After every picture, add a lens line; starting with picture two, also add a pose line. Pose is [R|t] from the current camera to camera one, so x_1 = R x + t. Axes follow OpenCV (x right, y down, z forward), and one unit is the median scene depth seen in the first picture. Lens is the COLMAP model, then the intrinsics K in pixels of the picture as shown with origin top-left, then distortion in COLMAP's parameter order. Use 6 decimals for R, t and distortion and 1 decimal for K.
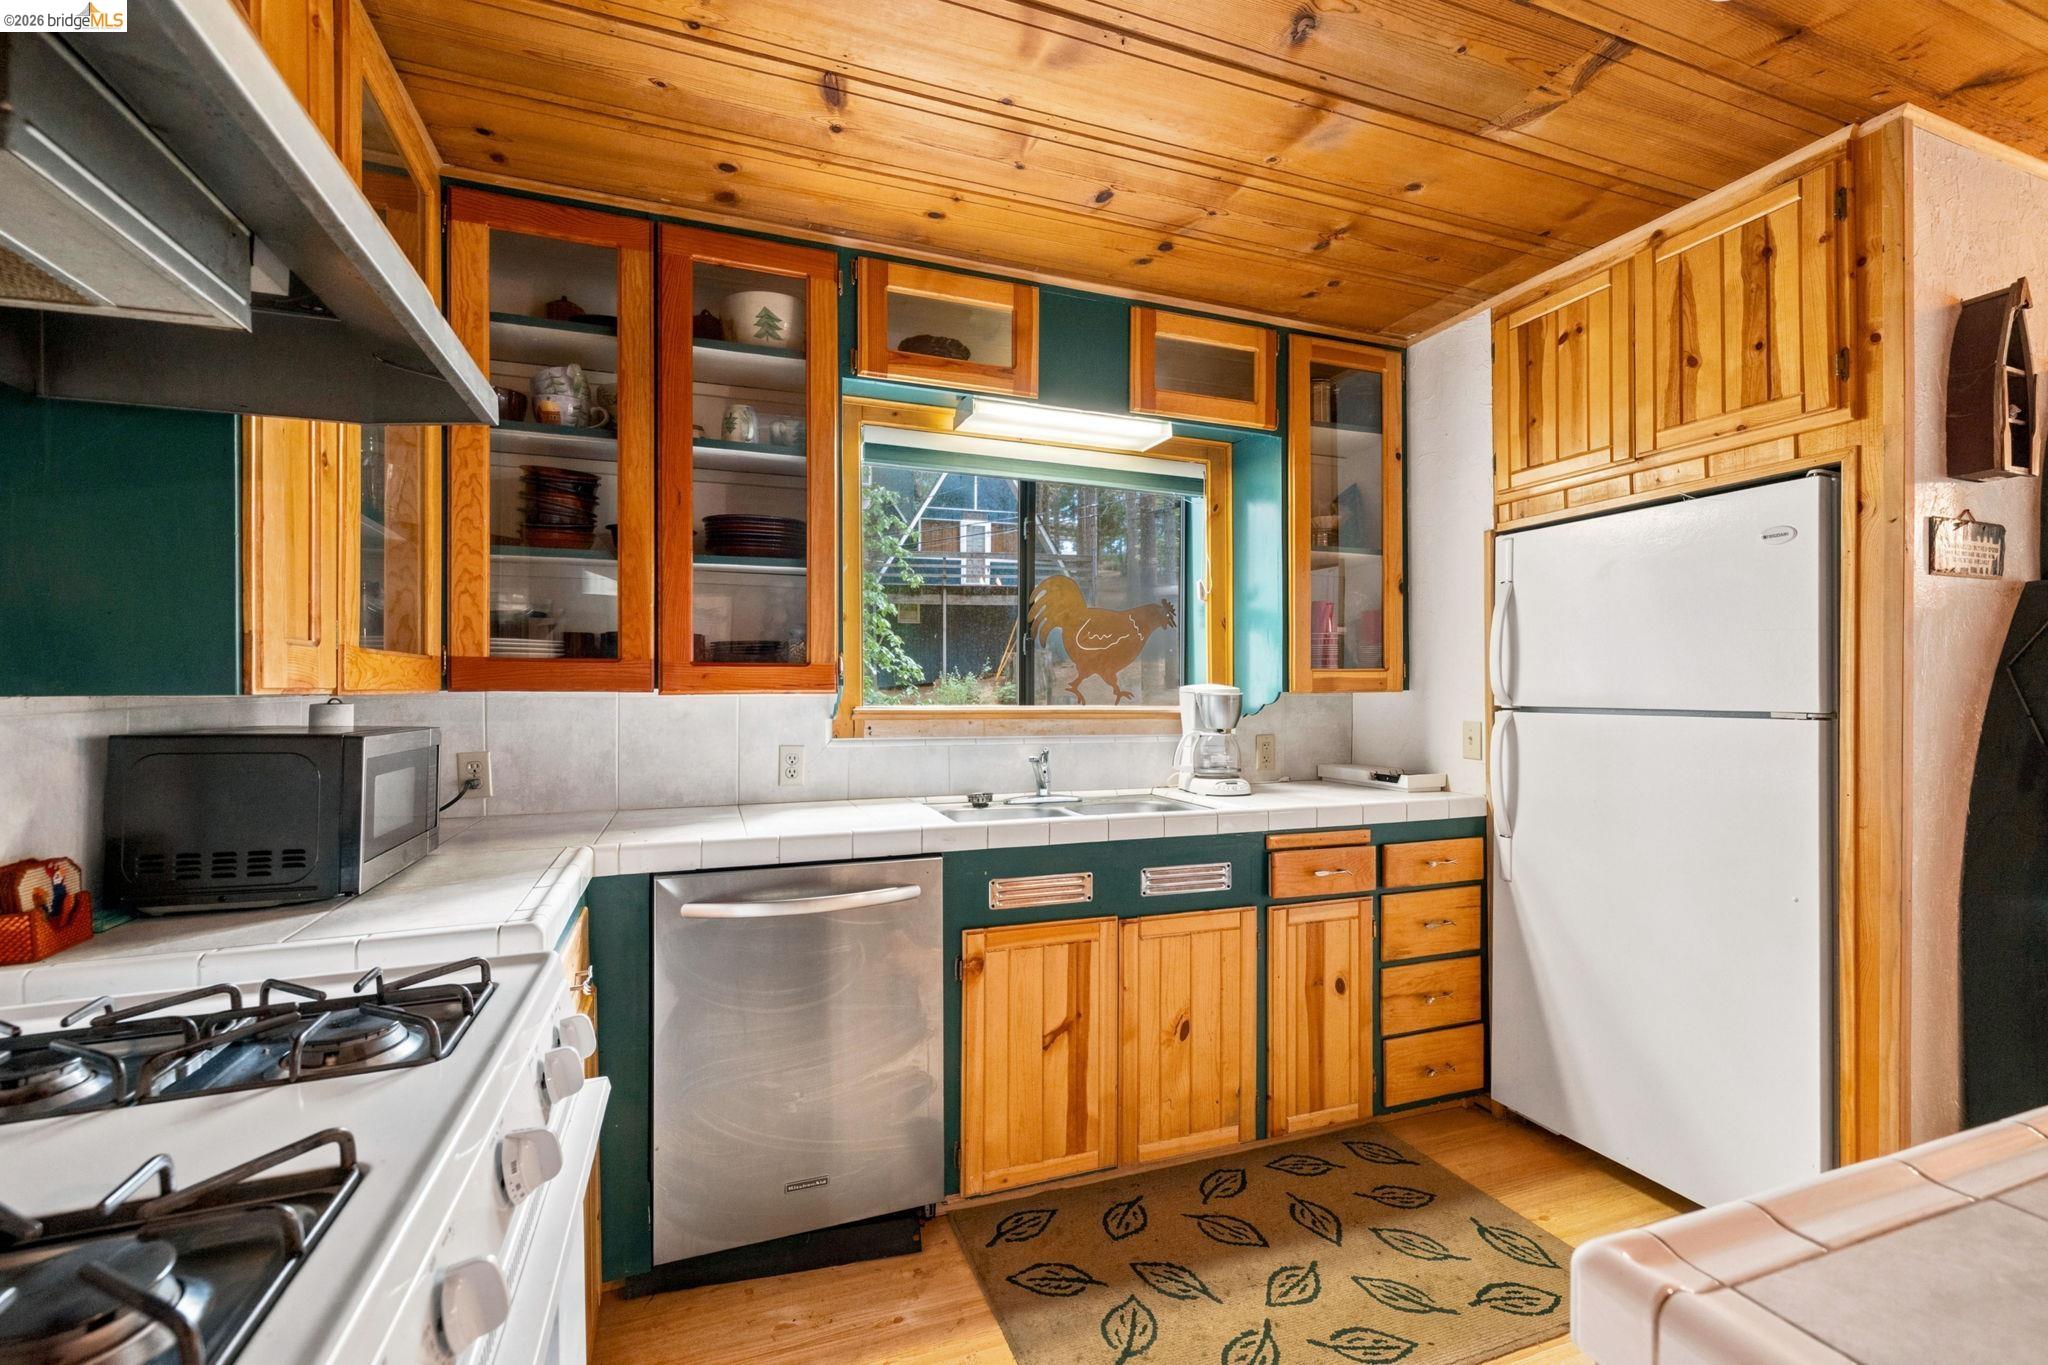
lens RADIAL K [[859.0, 0, 1024.1], [0, 859.0, 673.9], [0, 0, 1]] dist [0.003120, 0.000448]
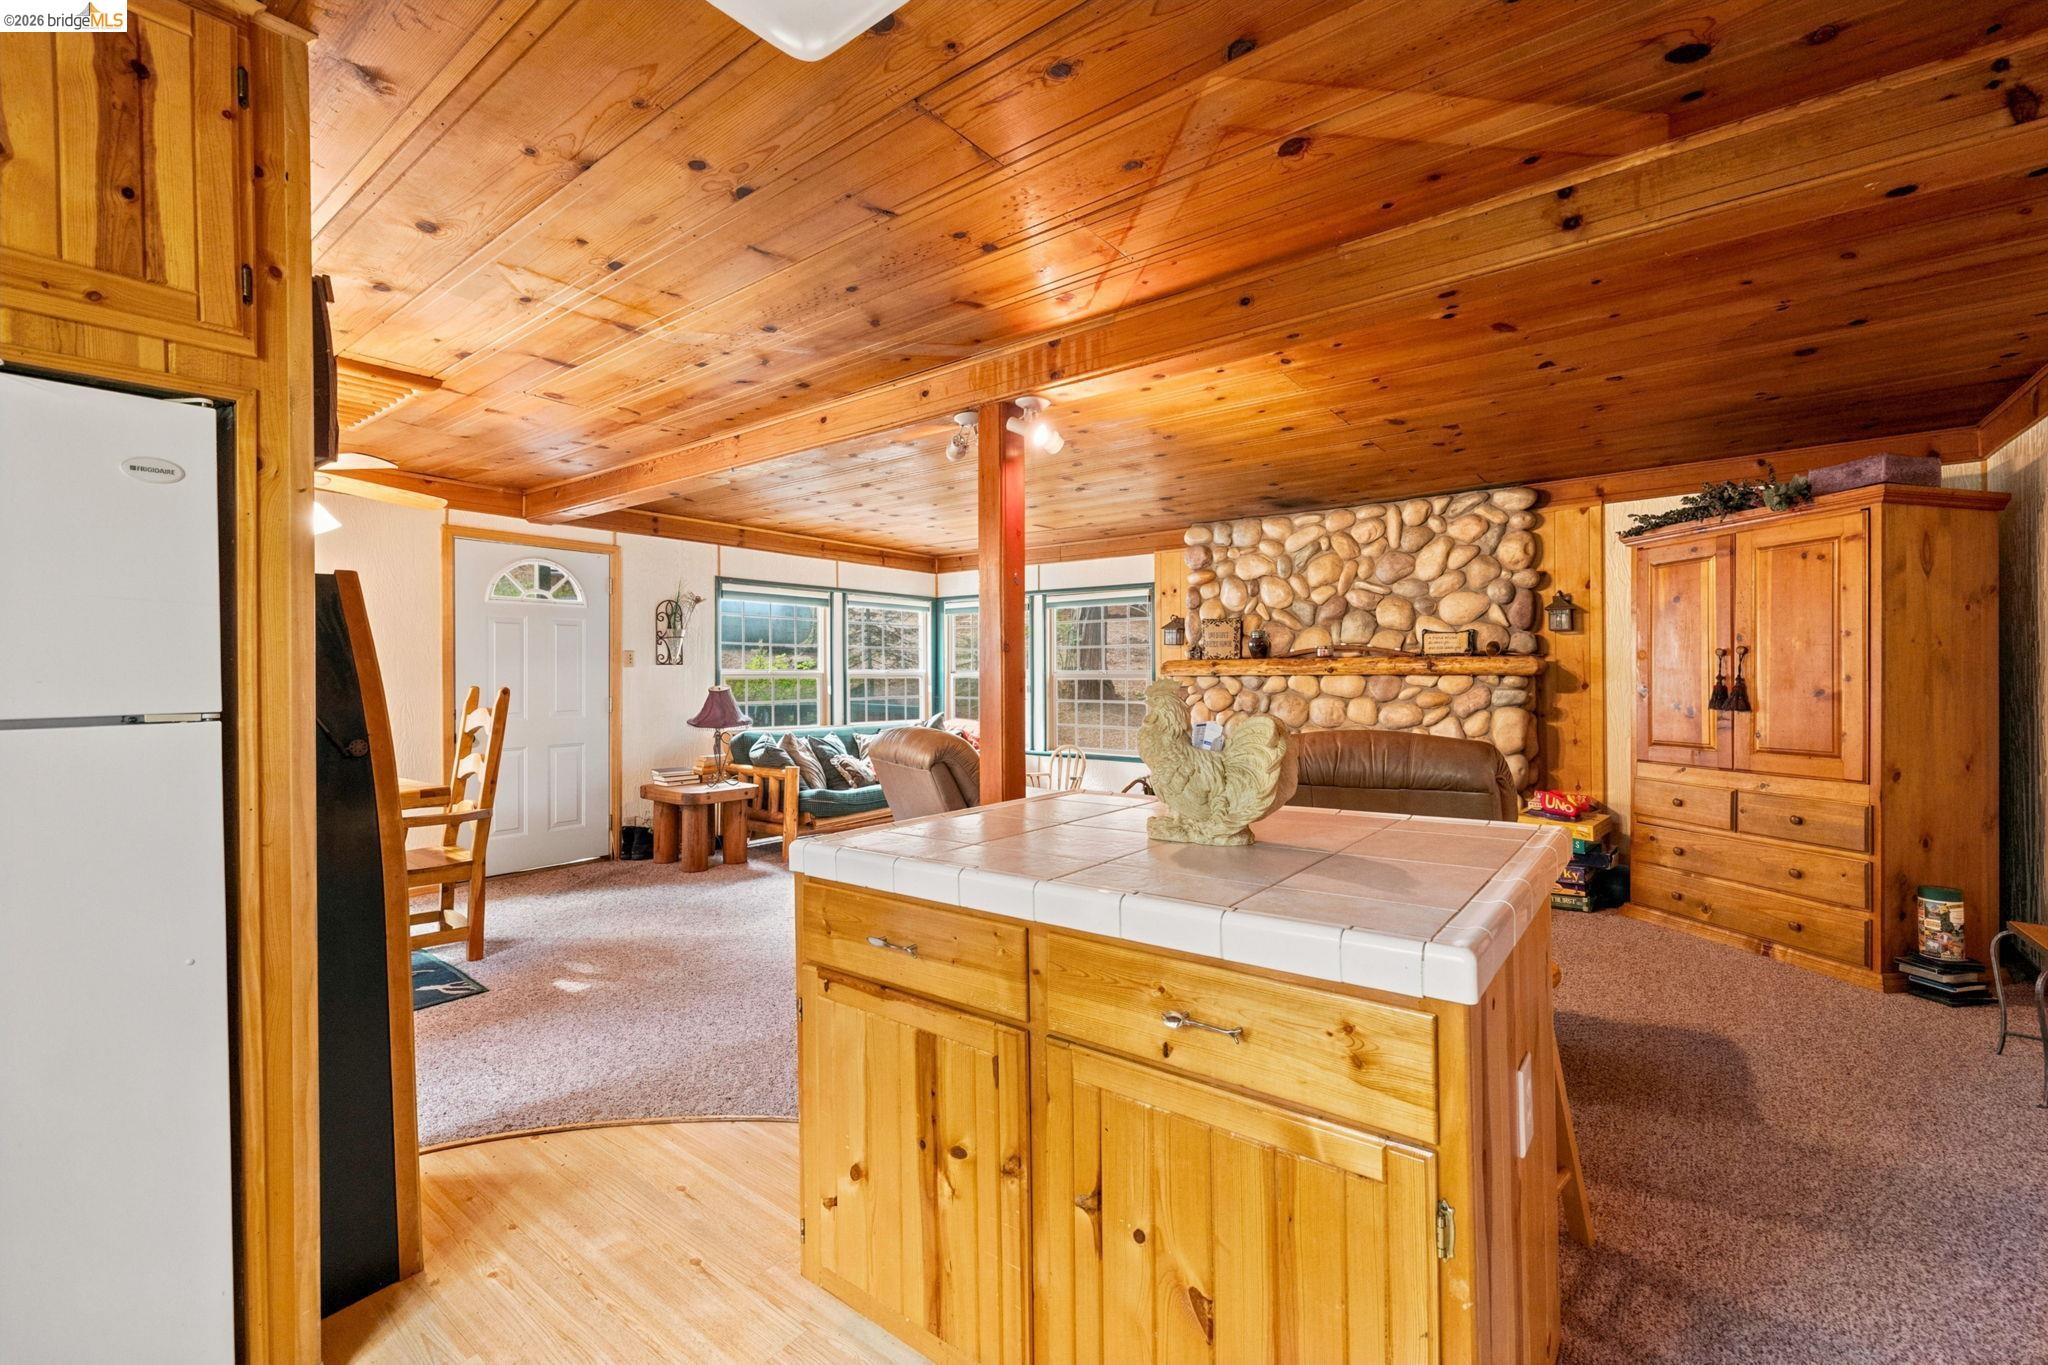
lens RADIAL K [[861.0, 0, 1026.7], [0, 861.0, 673.3], [0, 0, 1]] dist [0.000738, 0.000836]
pose [[-0.531803, 0.001853, 0.846866, -0.117150], [-0.000396, 0.999997, -0.002437, 0.009969], [-0.846868, -0.001631, -0.531801, 0.695281]]
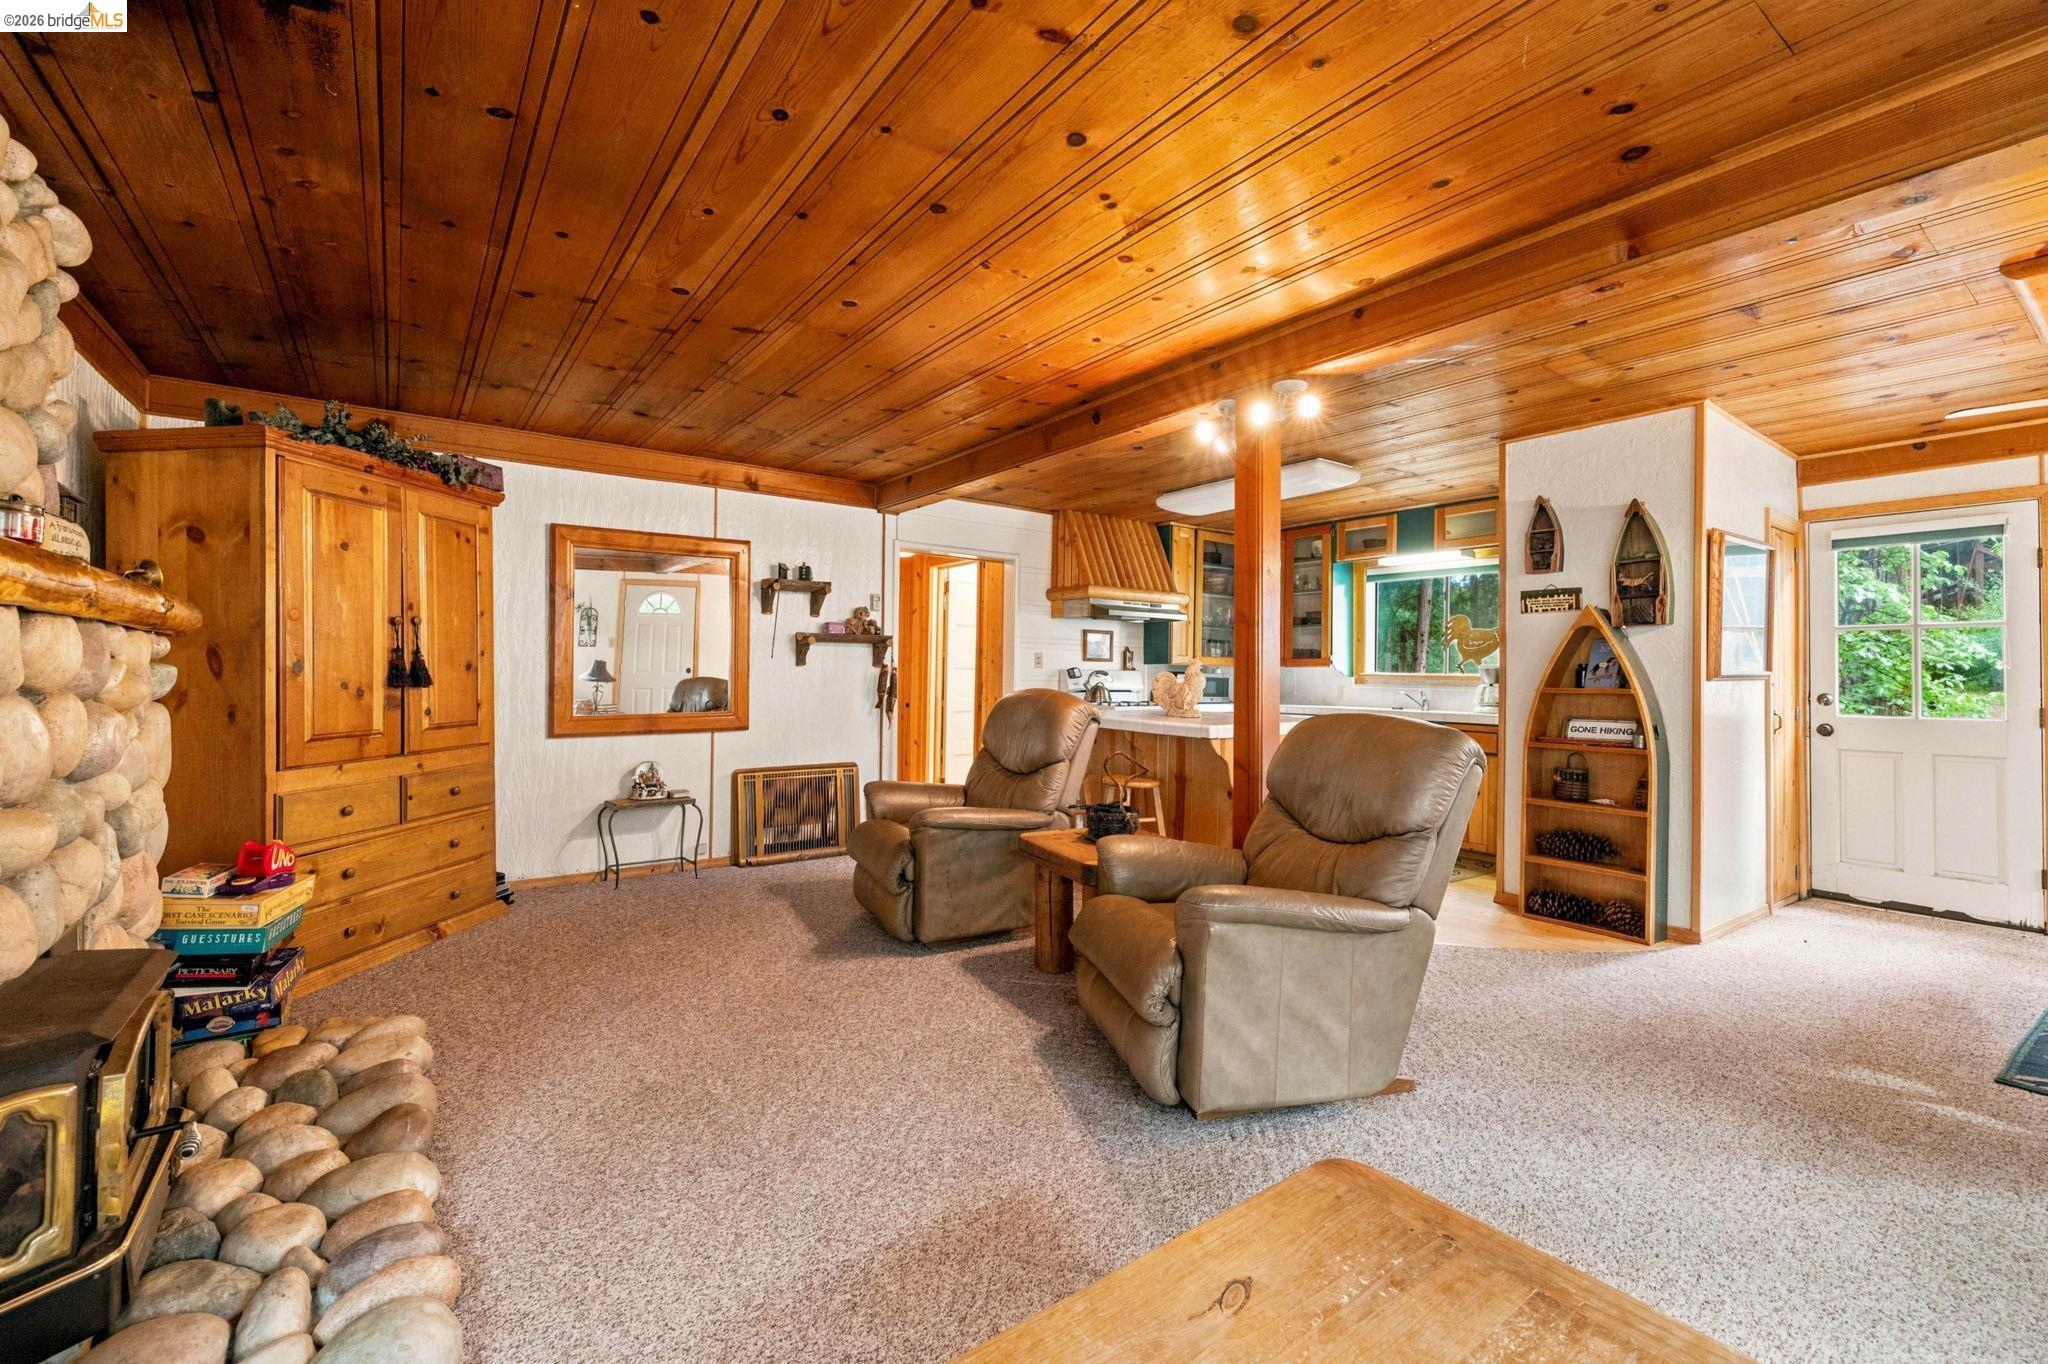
lens RADIAL K [[869.8, 0, 1019.1], [0, 869.8, 661.6], [0, 0, 1]] dist [-0.000652, 0.000457]
pose [[0.261008, -0.014770, -0.965224, 2.662513], [-0.003285, 0.999864, -0.016189, 0.060159], [0.965331, 0.007397, 0.260924, -0.939058]]
